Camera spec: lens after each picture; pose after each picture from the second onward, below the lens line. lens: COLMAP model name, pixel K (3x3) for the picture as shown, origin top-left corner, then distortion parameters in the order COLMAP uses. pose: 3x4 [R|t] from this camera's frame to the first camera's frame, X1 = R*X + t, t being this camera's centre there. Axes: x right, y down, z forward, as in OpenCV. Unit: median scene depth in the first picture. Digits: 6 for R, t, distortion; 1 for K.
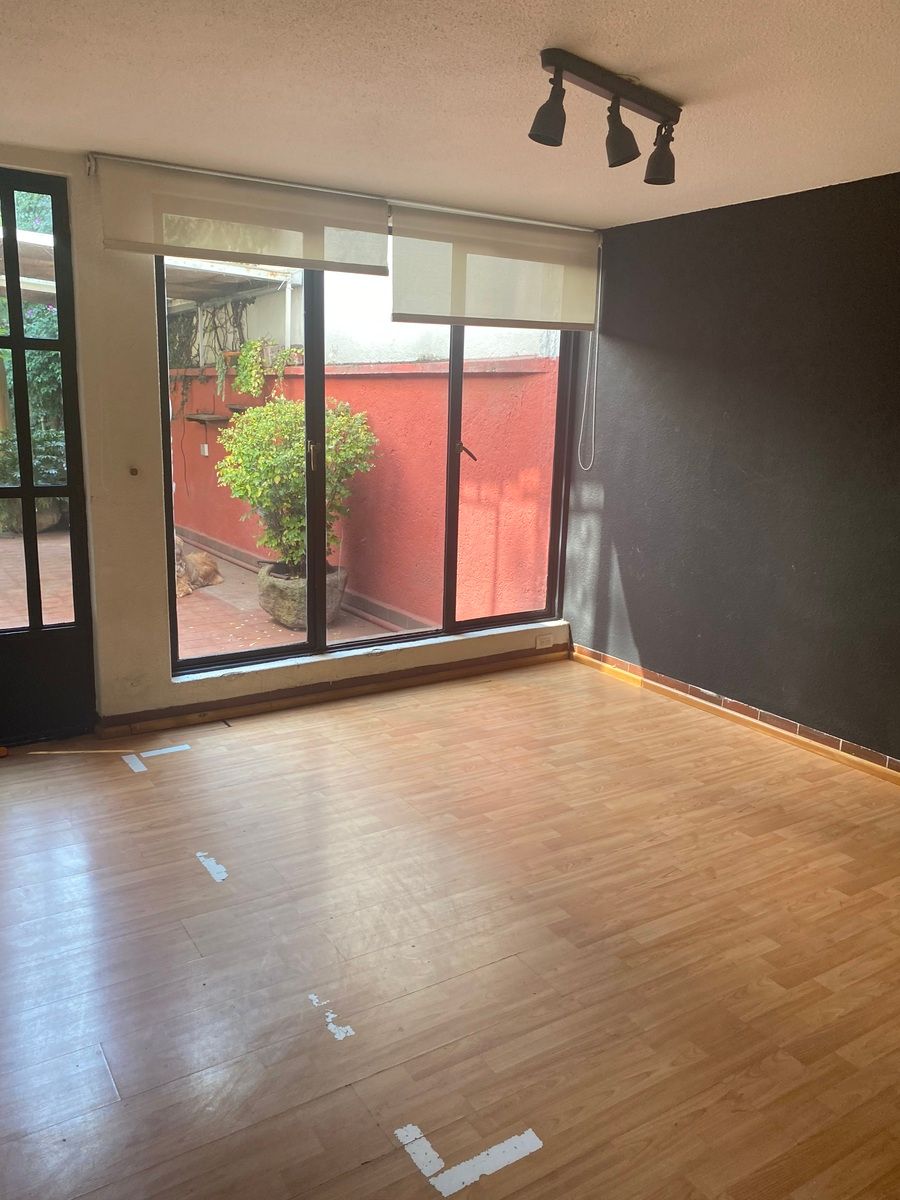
lens RADIAL K [[913.0, 0, 446.9], [0, 913.0, 600.7], [0, 0, 1]] dist [0.033897, -0.041288]
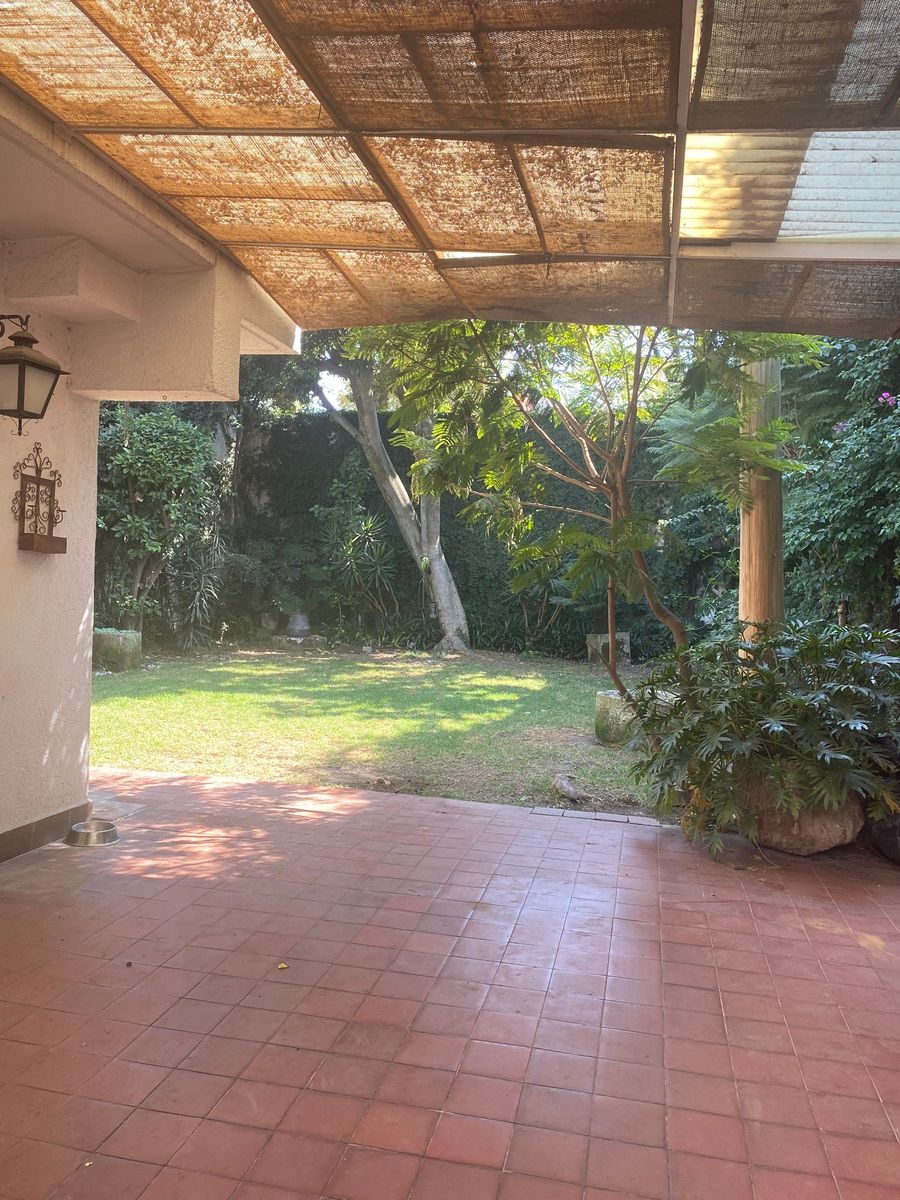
lens RADIAL K [[913.0, 0, 448.6], [0, 913.0, 600.3], [0, 0, 1]] dist [0.033897, -0.041288]
pose [[0.697985, 0.029790, -0.715493, -0.248094], [-0.185905, 0.972417, -0.140869, -0.095992], [0.691561, 0.231338, 0.684271, 0.541100]]
